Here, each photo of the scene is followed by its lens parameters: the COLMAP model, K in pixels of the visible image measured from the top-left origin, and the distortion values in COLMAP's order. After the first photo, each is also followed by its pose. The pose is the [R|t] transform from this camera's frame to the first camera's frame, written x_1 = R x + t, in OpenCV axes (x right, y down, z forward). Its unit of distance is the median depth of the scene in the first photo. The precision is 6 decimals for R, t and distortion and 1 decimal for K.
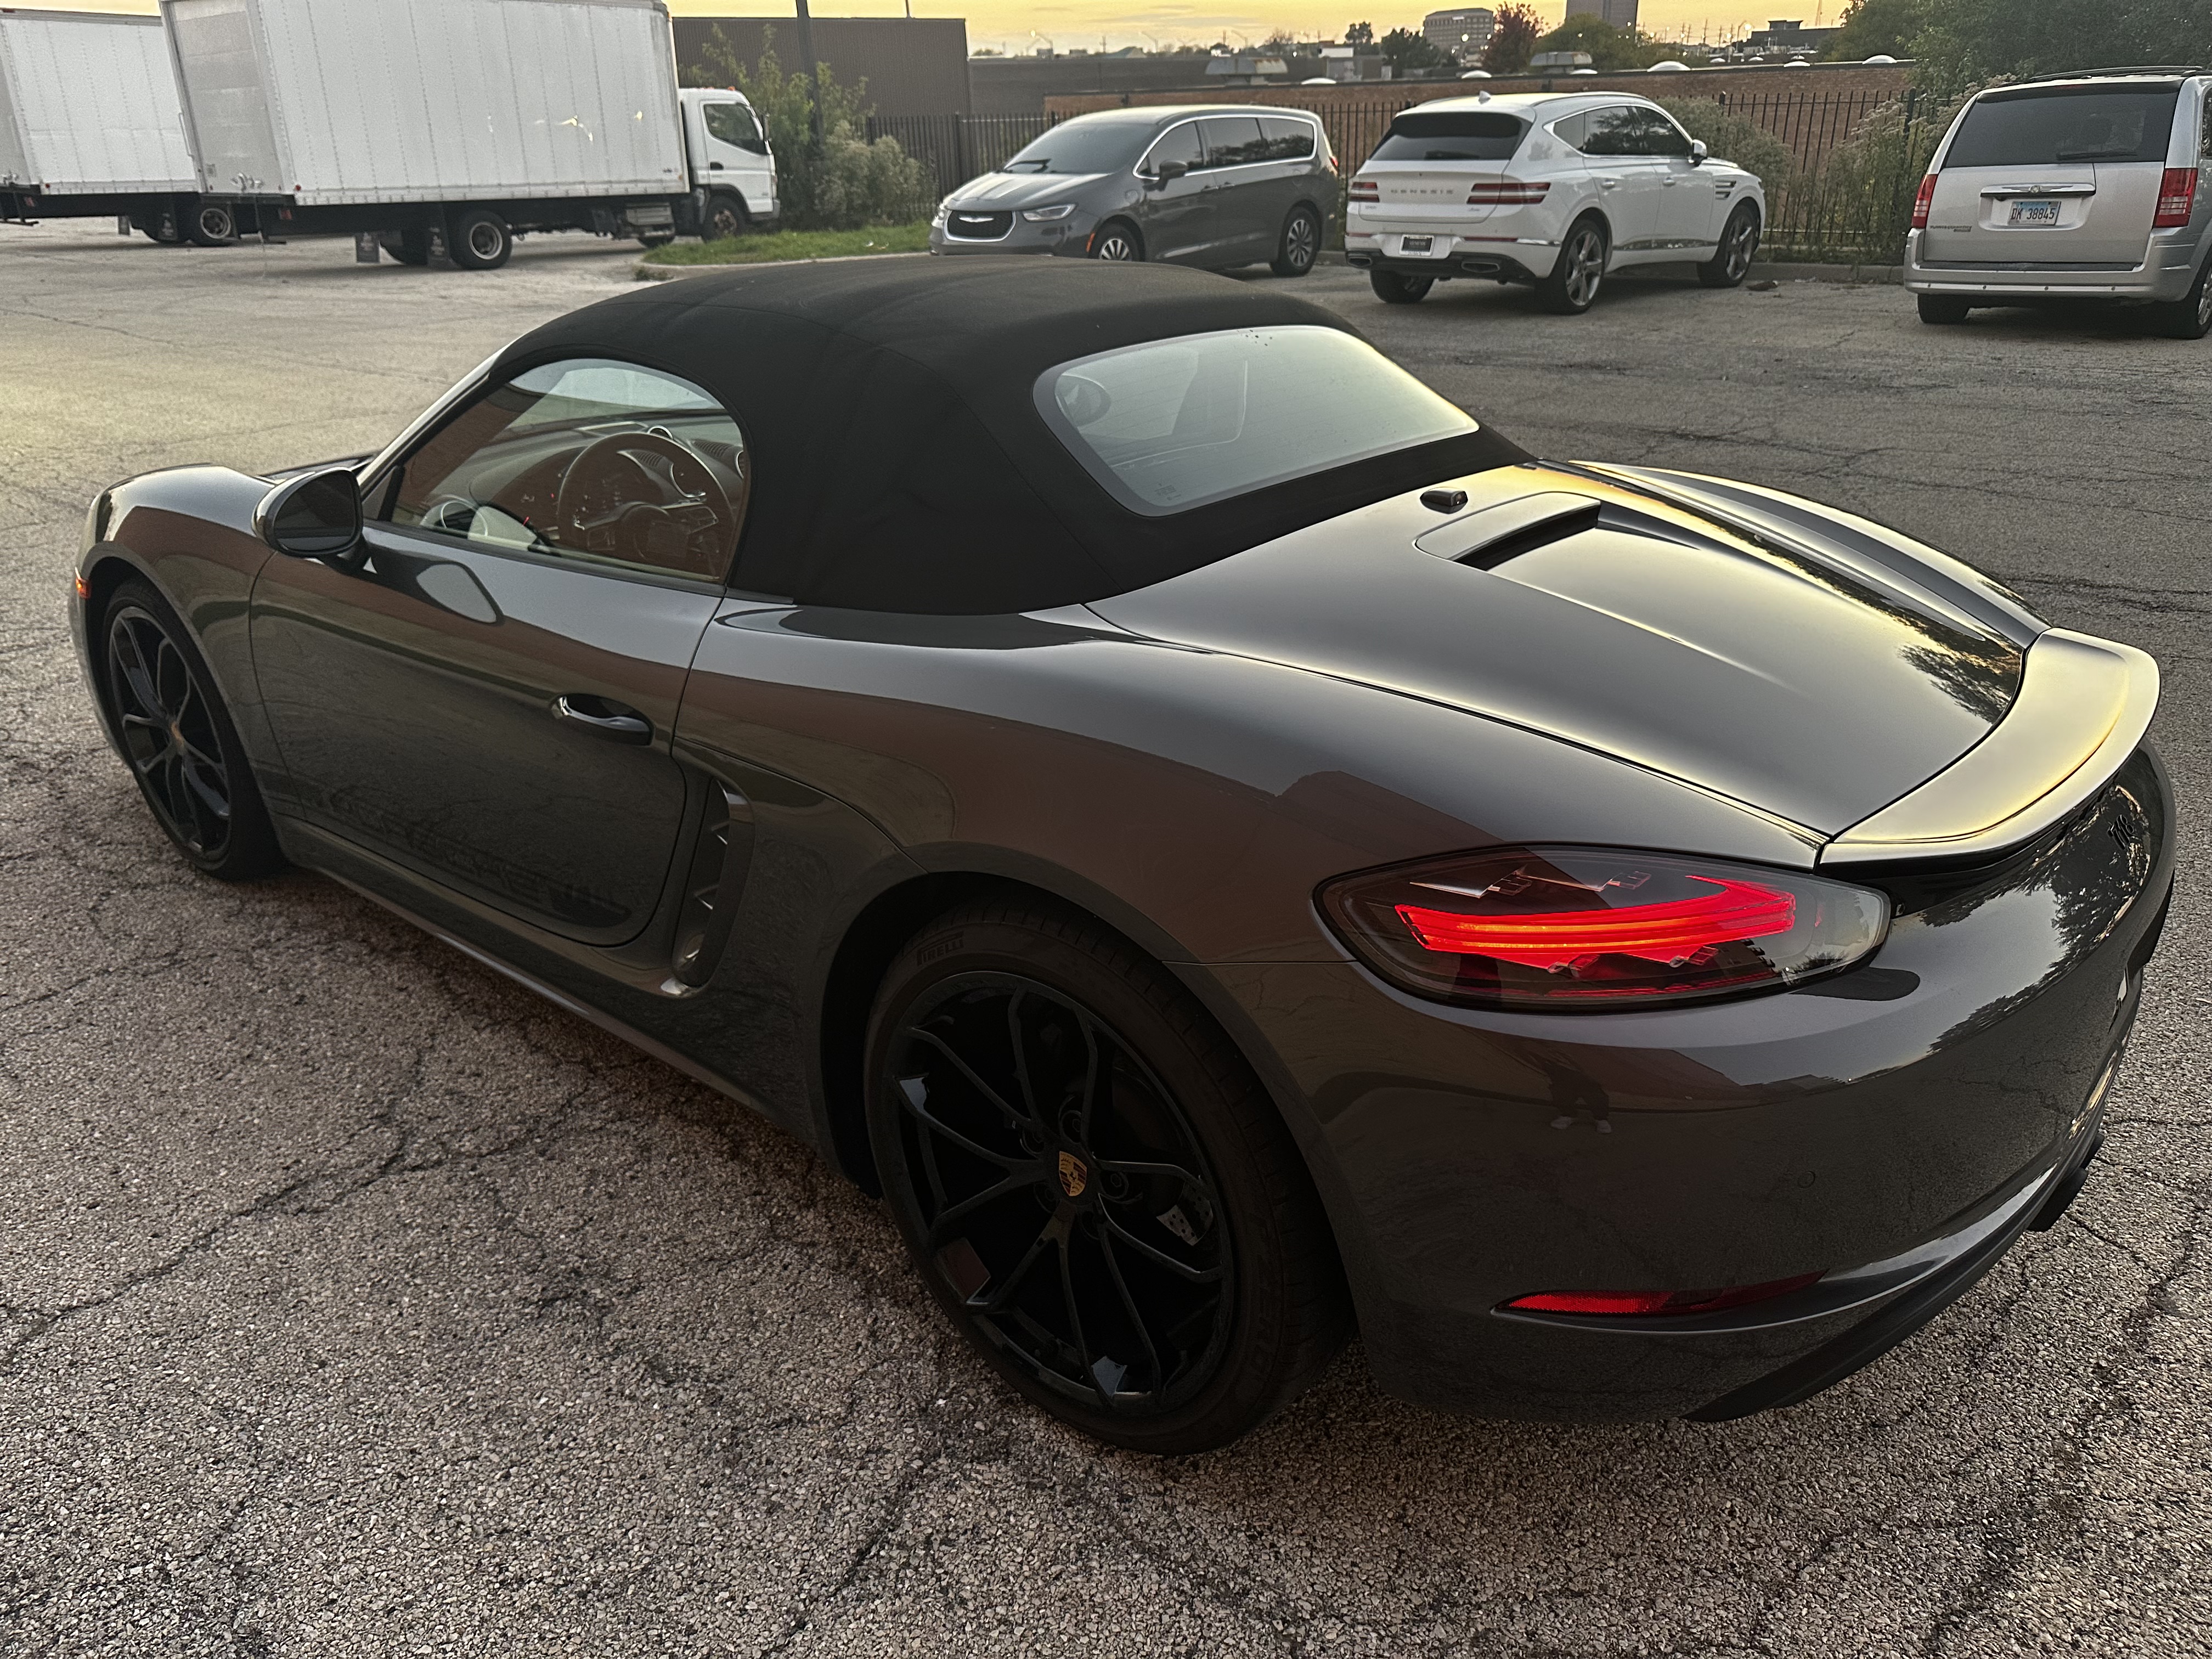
lens RADIAL K [[1572.8, 0, 1122.3], [0, 1572.8, 827.9], [0, 0, 1]] dist [0.020510, -0.029151]
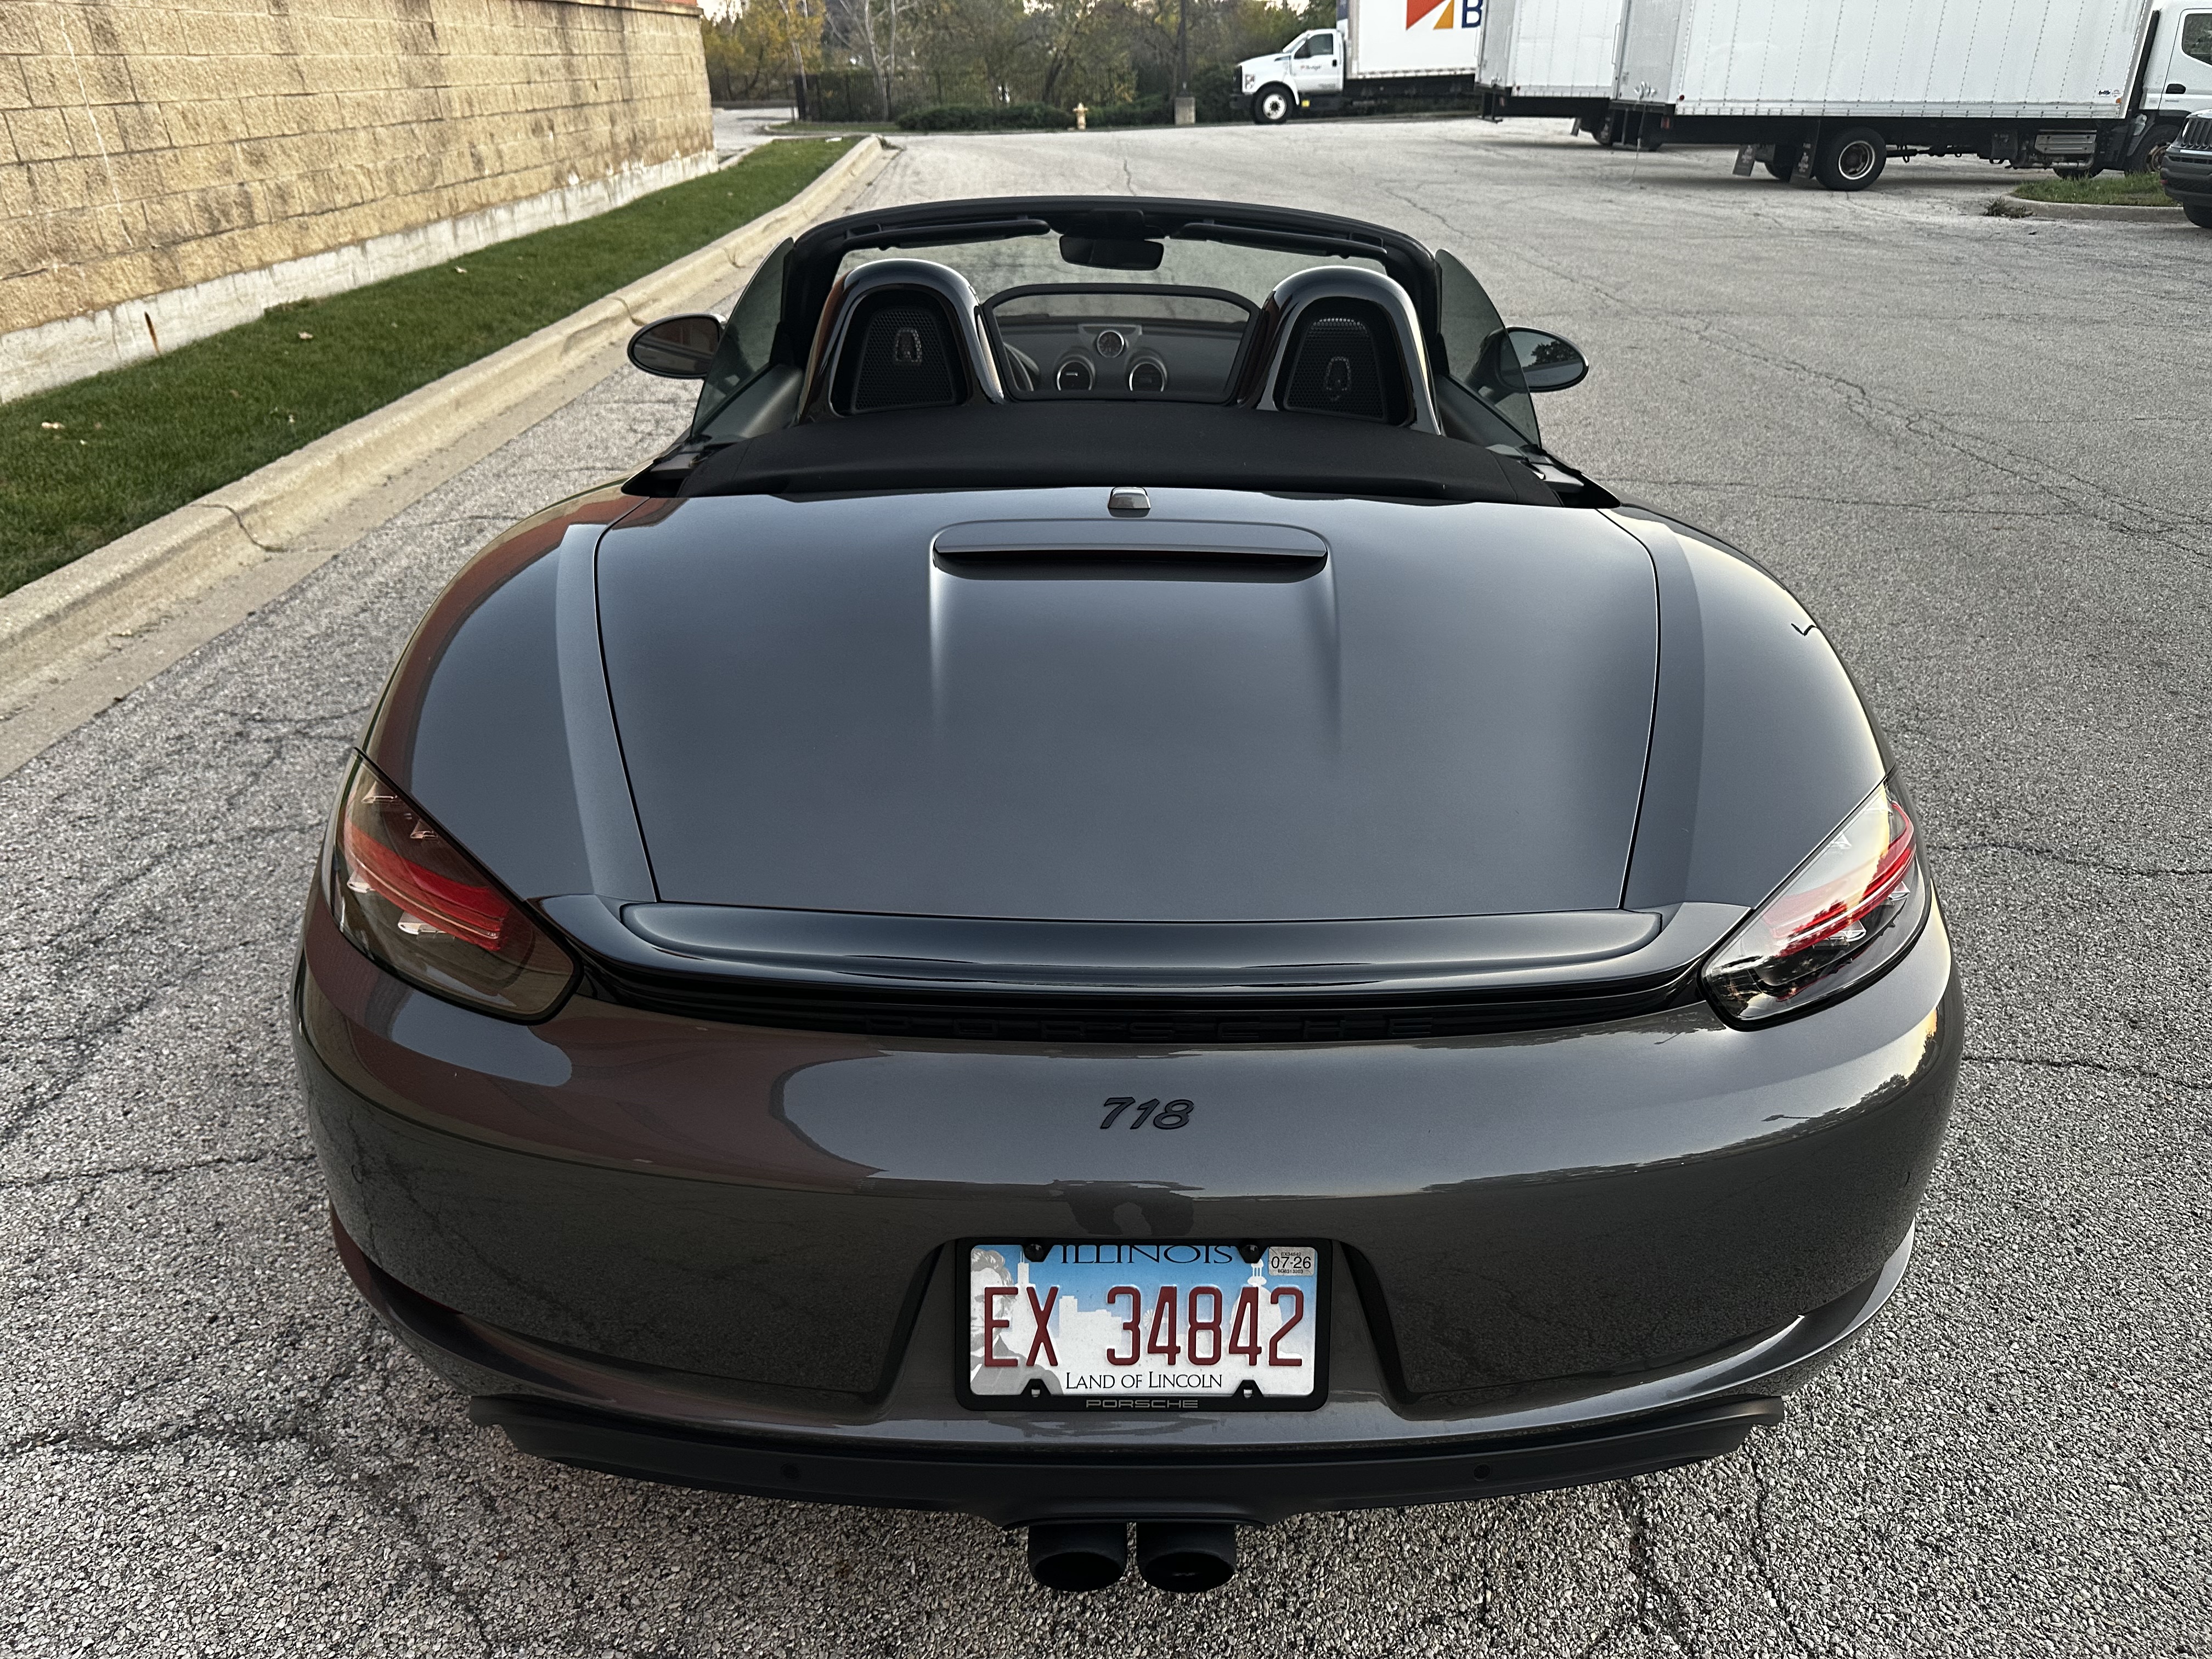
lens RADIAL K [[1572.8, 0, 1093.5], [0, 1572.8, 829.8], [0, 0, 1]] dist [0.020510, -0.029151]
pose [[0.644124, 0.347393, -0.681486, 0.607842], [-0.314295, 0.932440, 0.178255, -0.131713], [0.697369, 0.099369, 0.709790, 0.276484]]
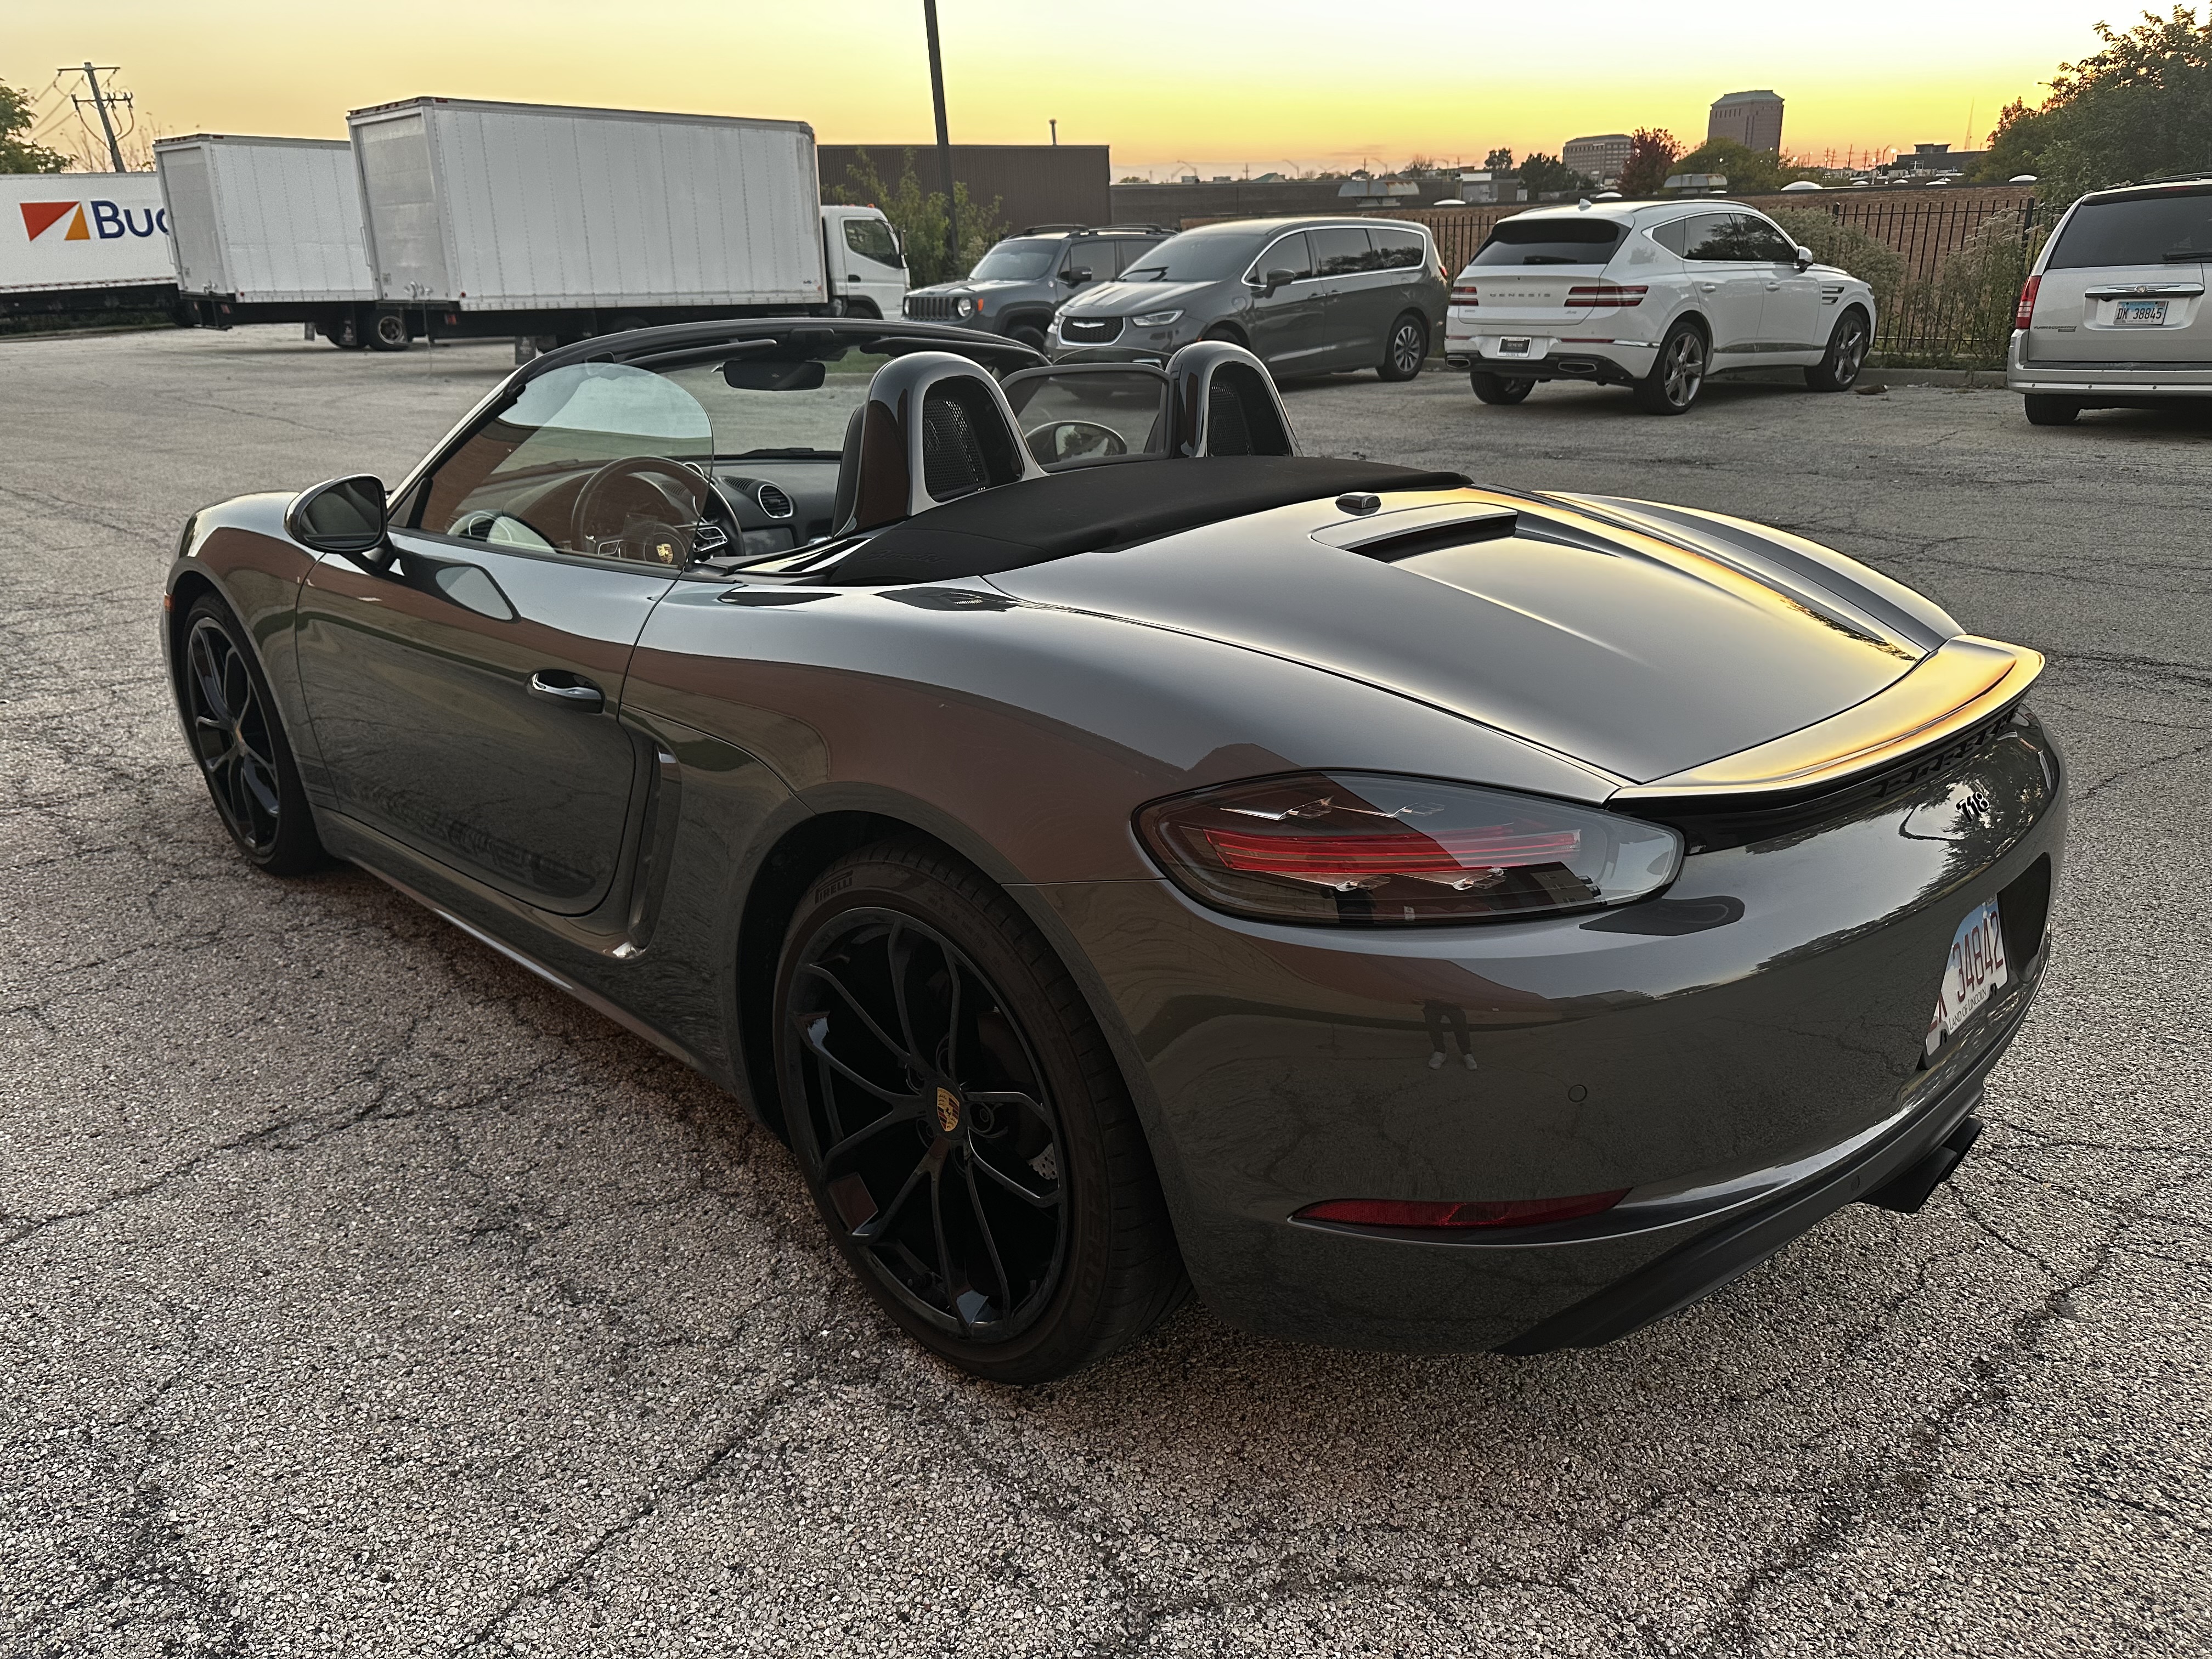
lens RADIAL K [[1572.8, 0, 1127.2], [0, 1572.8, 829.9], [0, 0, 1]] dist [0.020510, -0.029151]
pose [[0.996718, 0.027275, -0.076214, 0.100740], [-0.032232, 0.997391, -0.064594, 0.060007], [0.074253, 0.066838, 0.994997, -0.030231]]
